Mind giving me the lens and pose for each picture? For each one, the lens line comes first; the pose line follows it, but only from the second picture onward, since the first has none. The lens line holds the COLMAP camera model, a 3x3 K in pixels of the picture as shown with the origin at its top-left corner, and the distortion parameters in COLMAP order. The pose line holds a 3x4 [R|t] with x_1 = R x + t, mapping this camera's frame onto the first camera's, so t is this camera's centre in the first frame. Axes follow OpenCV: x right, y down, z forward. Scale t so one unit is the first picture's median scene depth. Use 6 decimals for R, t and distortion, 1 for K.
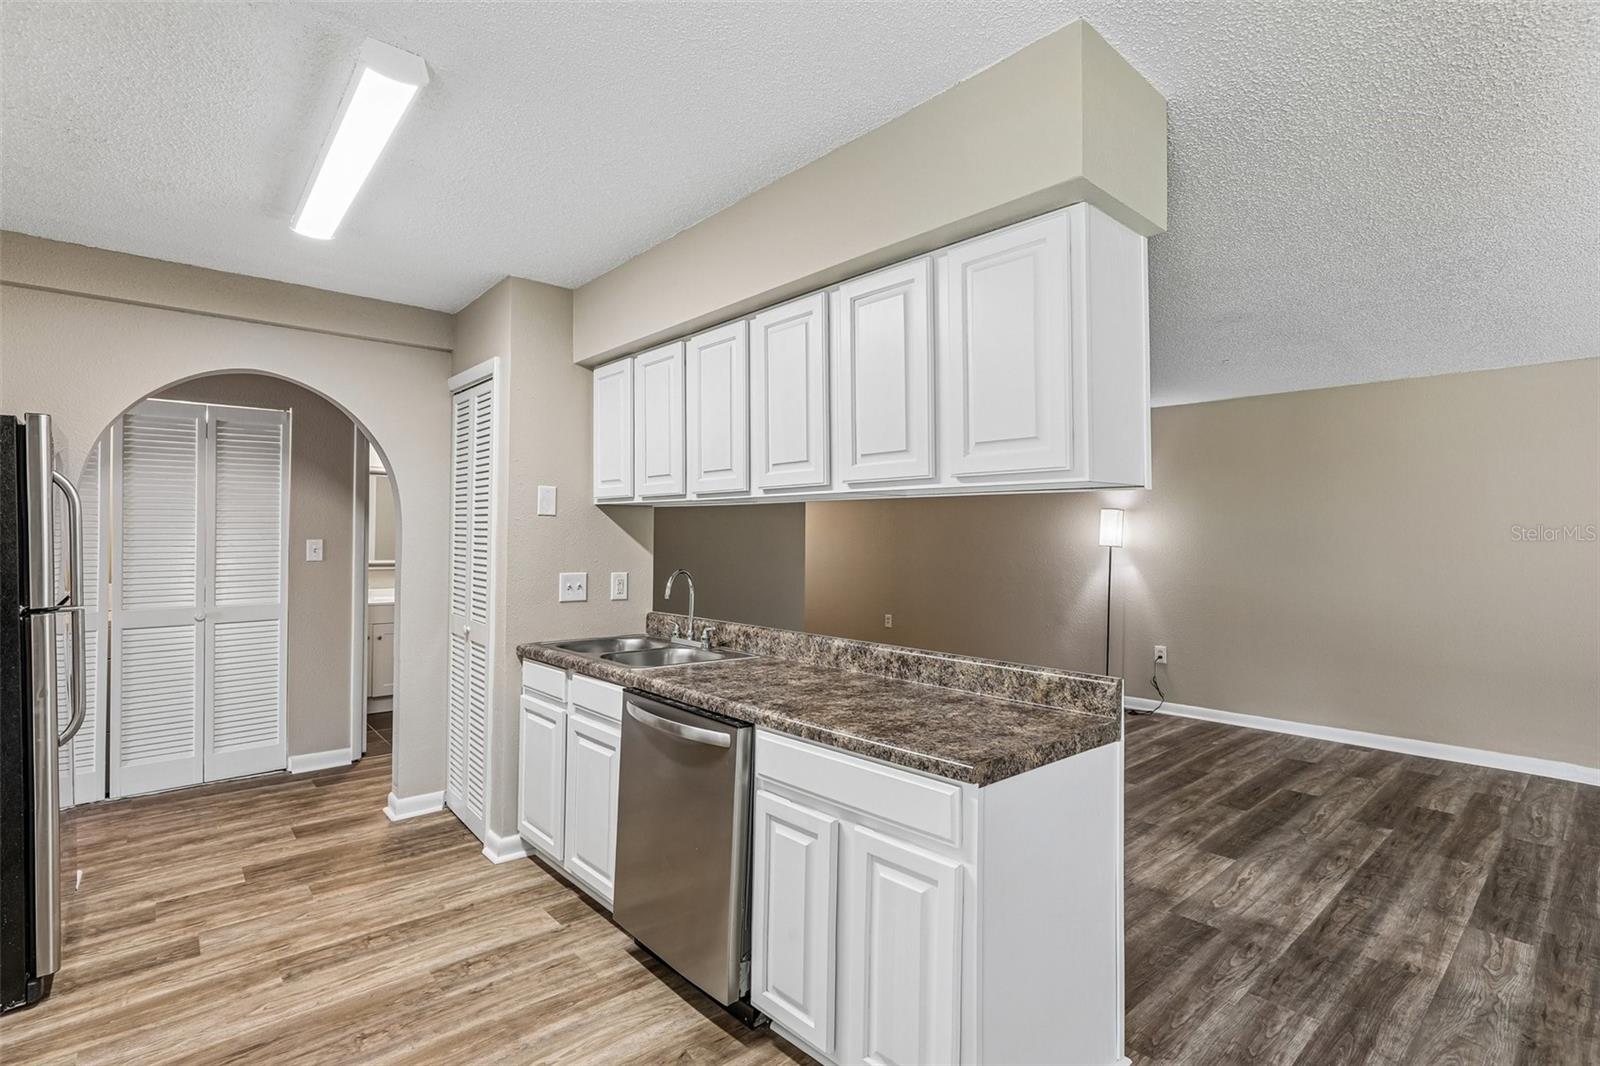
lens RADIAL K [[752.3, 0, 793.0], [0, 752.3, 538.5], [0, 0, 1]] dist [-0.042970, 0.016171]
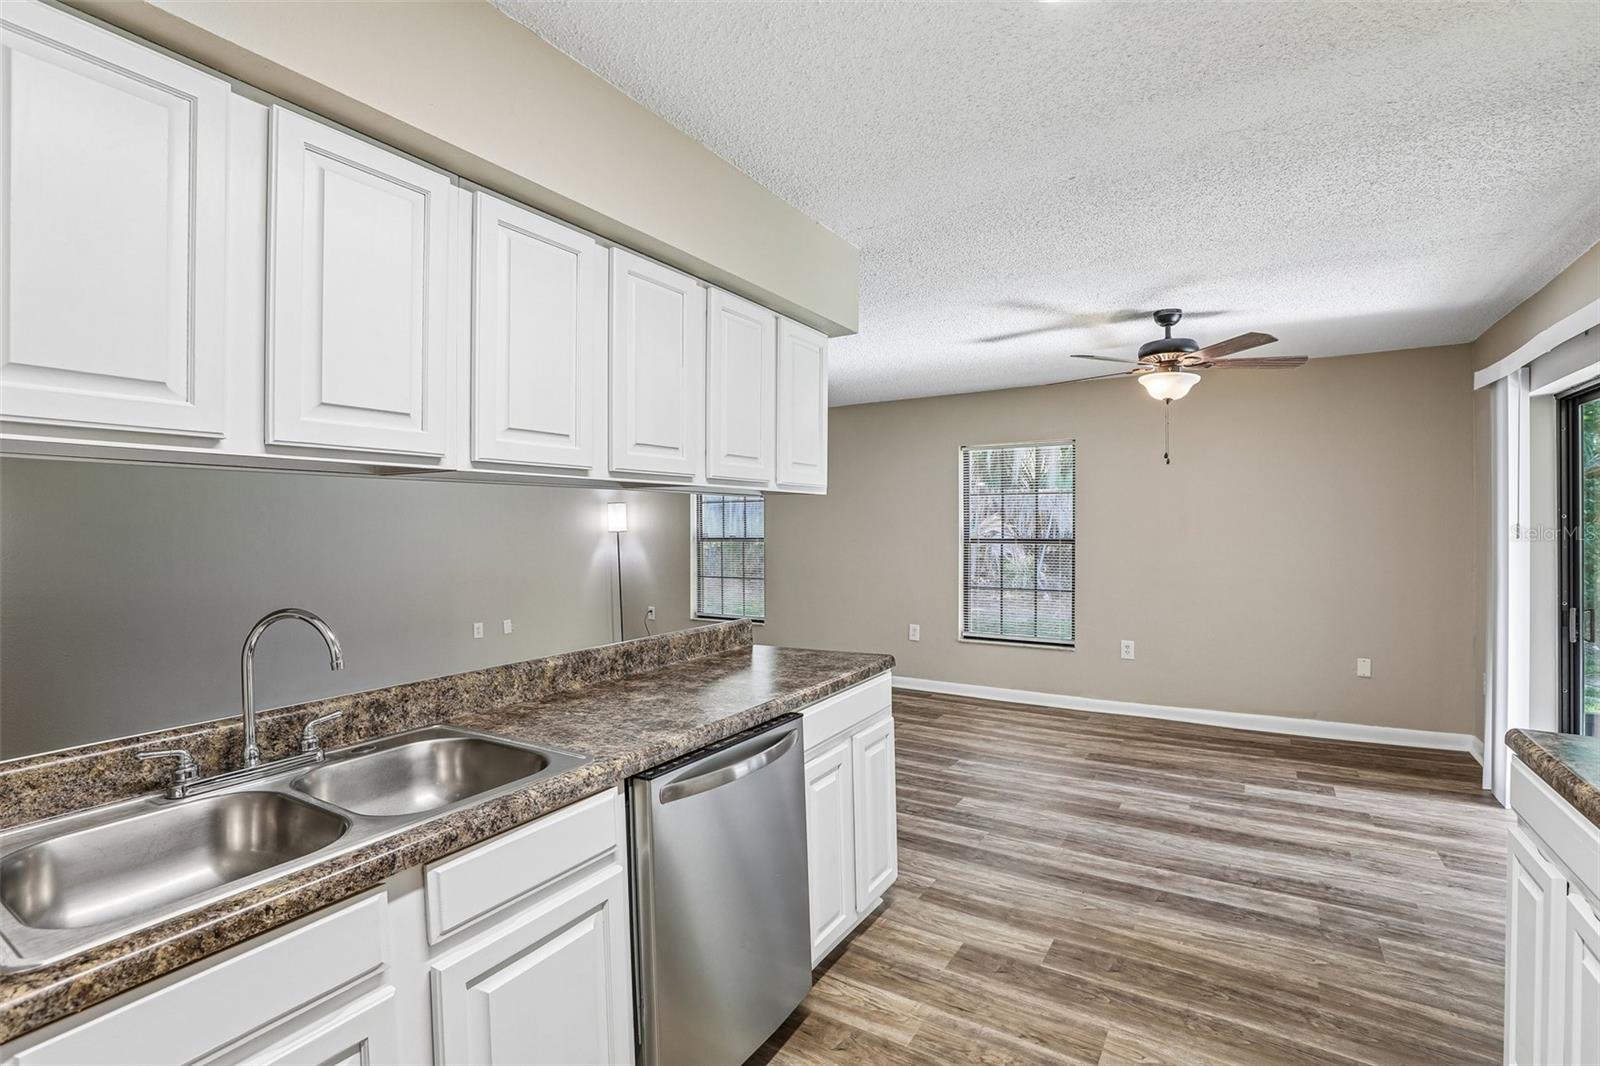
lens RADIAL K [[741.8, 0, 804.0], [0, 741.8, 522.6], [0, 0, 1]] dist [-0.059740, 0.015505]
pose [[-0.289806, -0.001177, 0.957085, -0.673481], [0.008689, 0.999955, 0.003860, -0.011814], [-0.957046, 0.009435, -0.289783, 0.826825]]
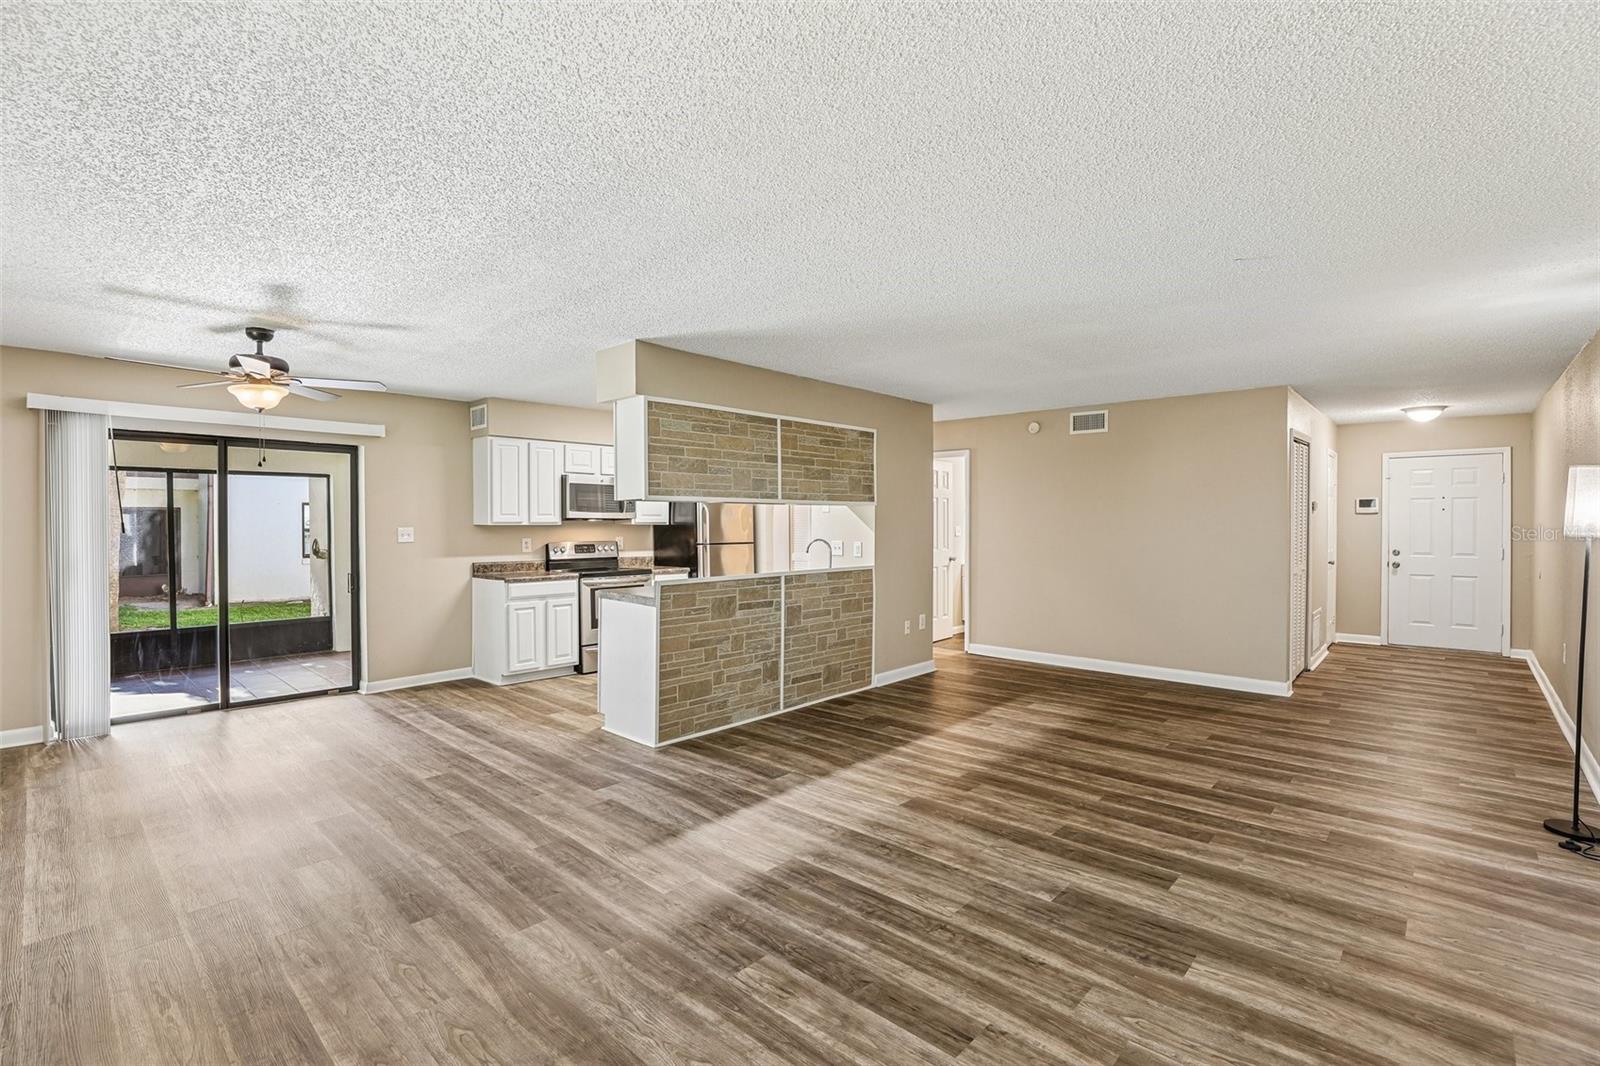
lens RADIAL K [[726.7, 0, 803.1], [0, 726.7, 524.1], [0, 0, 1]] dist [-0.054645, 0.017564]
pose [[0.119486, -0.005407, -0.992821, 1.714031], [-0.000930, 0.999984, -0.005558, 0.010224], [0.992835, 0.001587, 0.119479, 0.735799]]
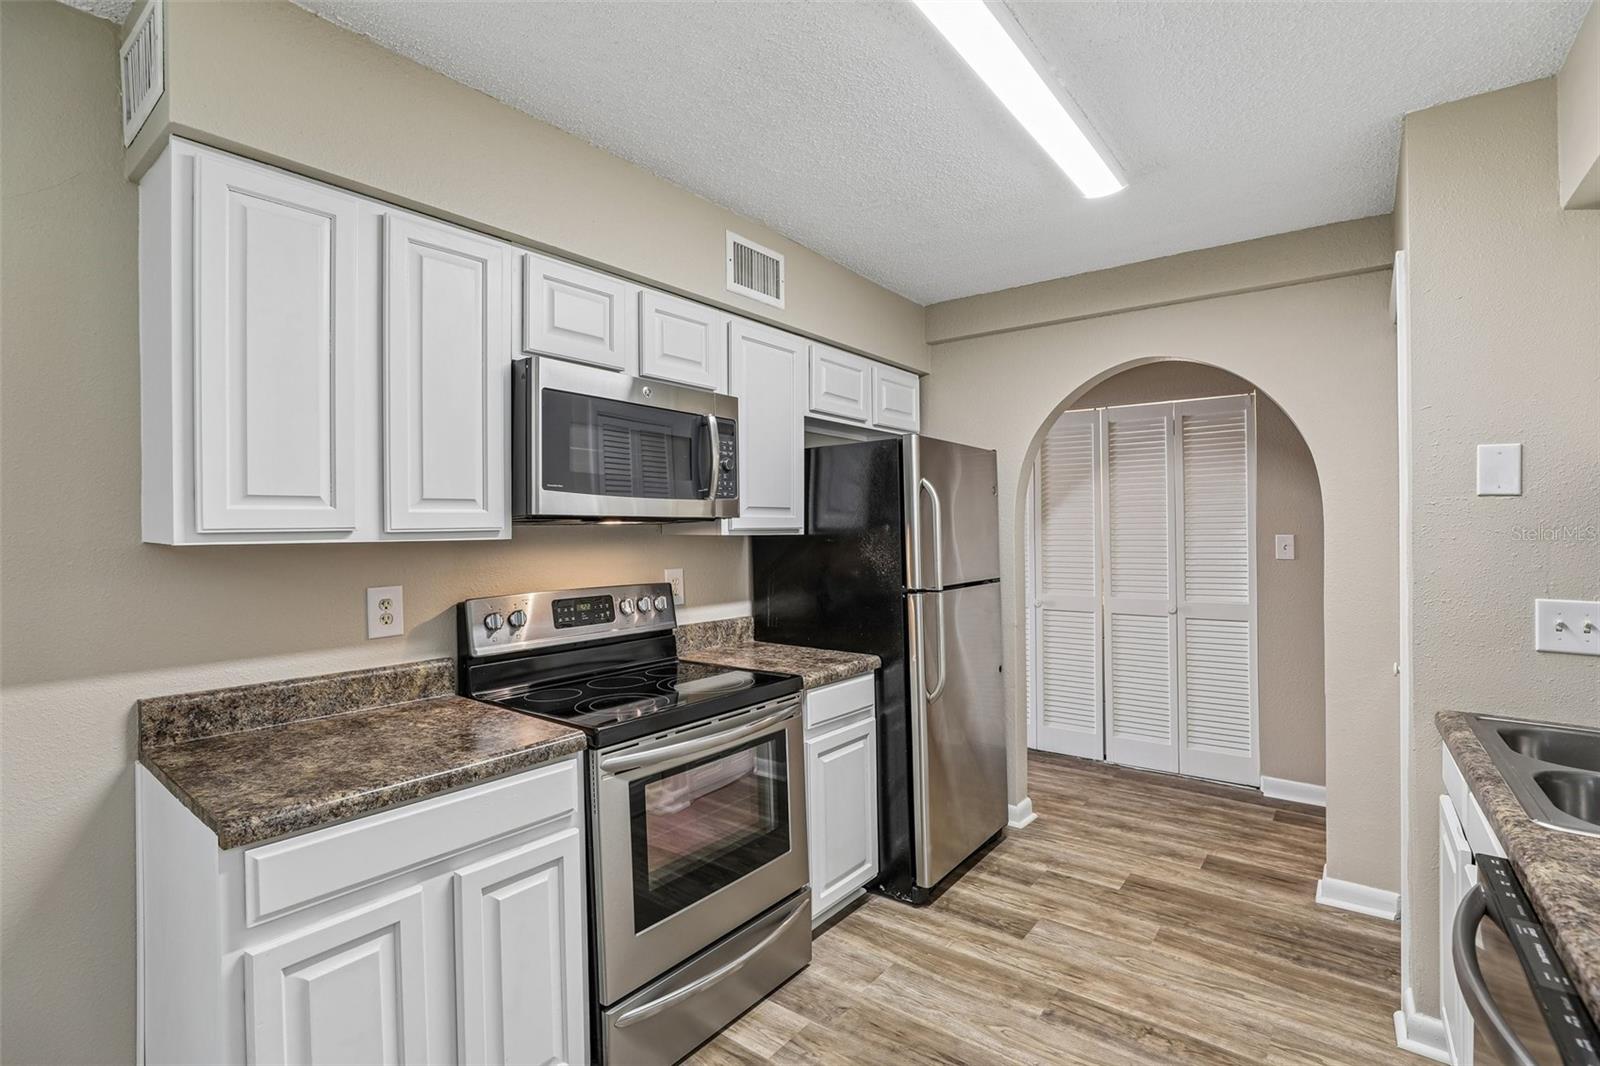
lens RADIAL K [[731.9, 0, 801.4], [0, 731.9, 525.2], [0, 0, 1]] dist [-0.041792, 0.013622]
pose [[0.194089, -0.007296, -0.980957, 0.103036], [0.001213, 0.999973, -0.007198, -0.006350], [0.980983, 0.000207, 0.194092, 0.390129]]
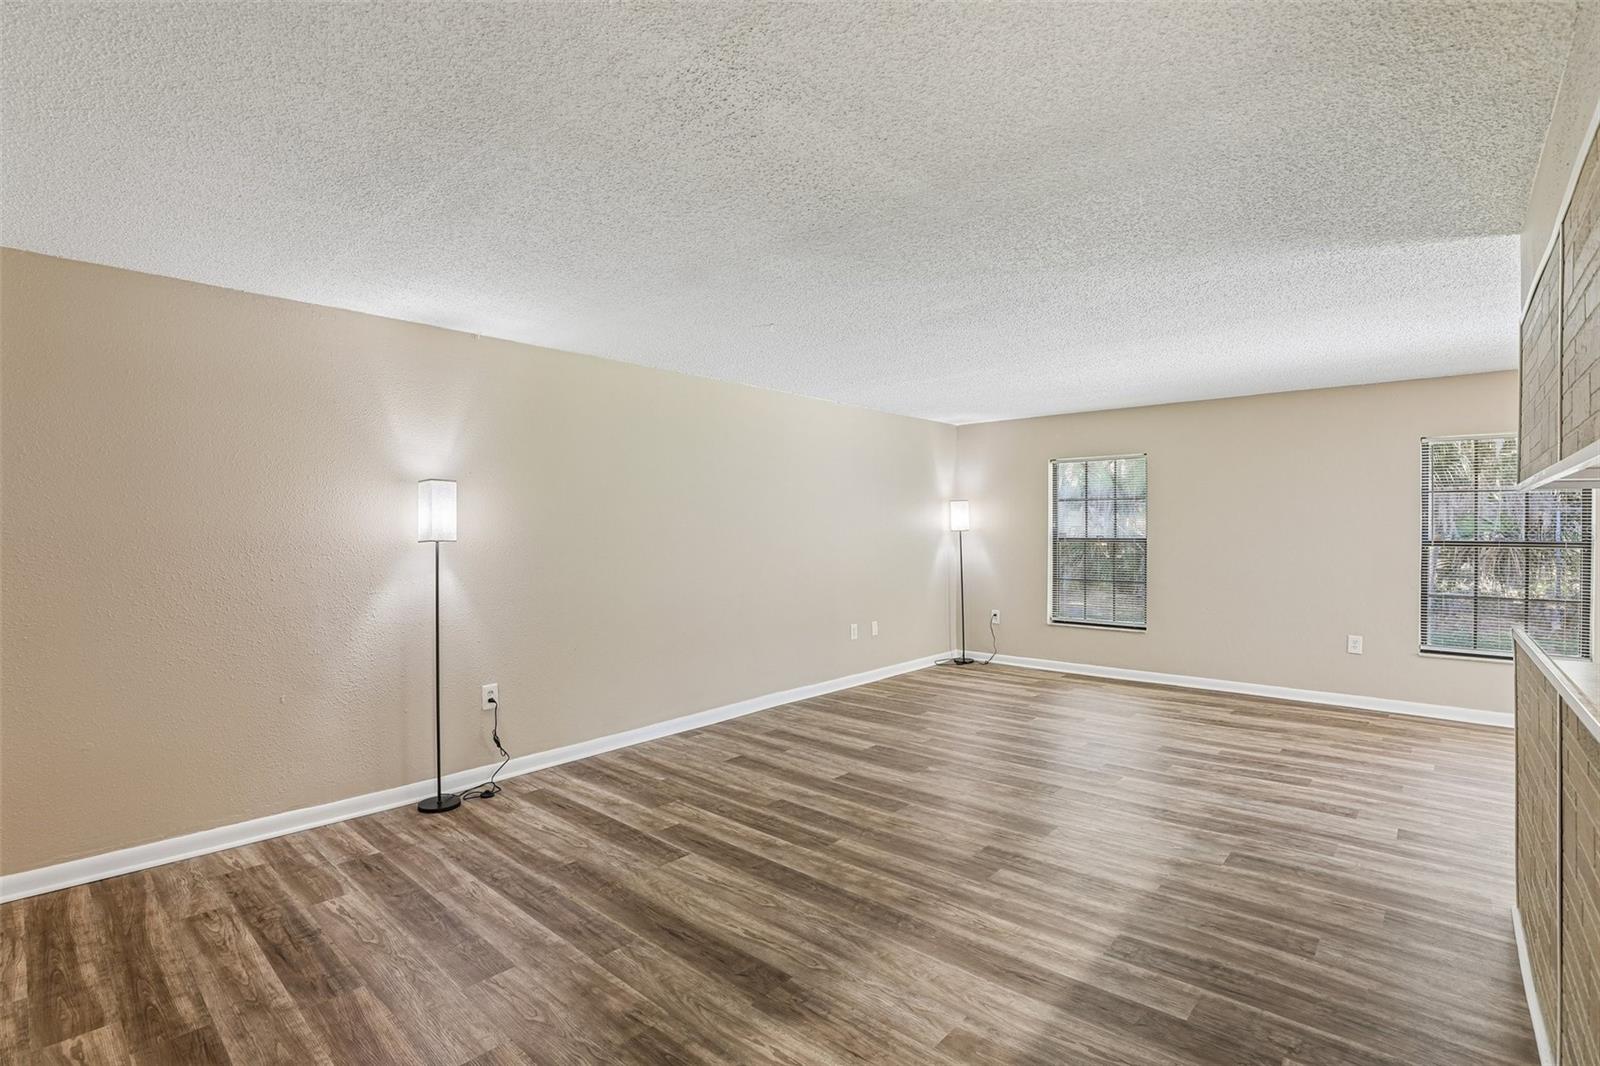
lens RADIAL K [[748.1, 0, 800.0], [0, 748.1, 533.0], [0, 0, 1]] dist [-0.050103, 0.006816]
pose [[-0.127945, -0.014301, 0.991678, -0.441629], [0.004600, 0.999877, 0.015013, -0.011647], [-0.991771, 0.006482, -0.127864, 1.545212]]
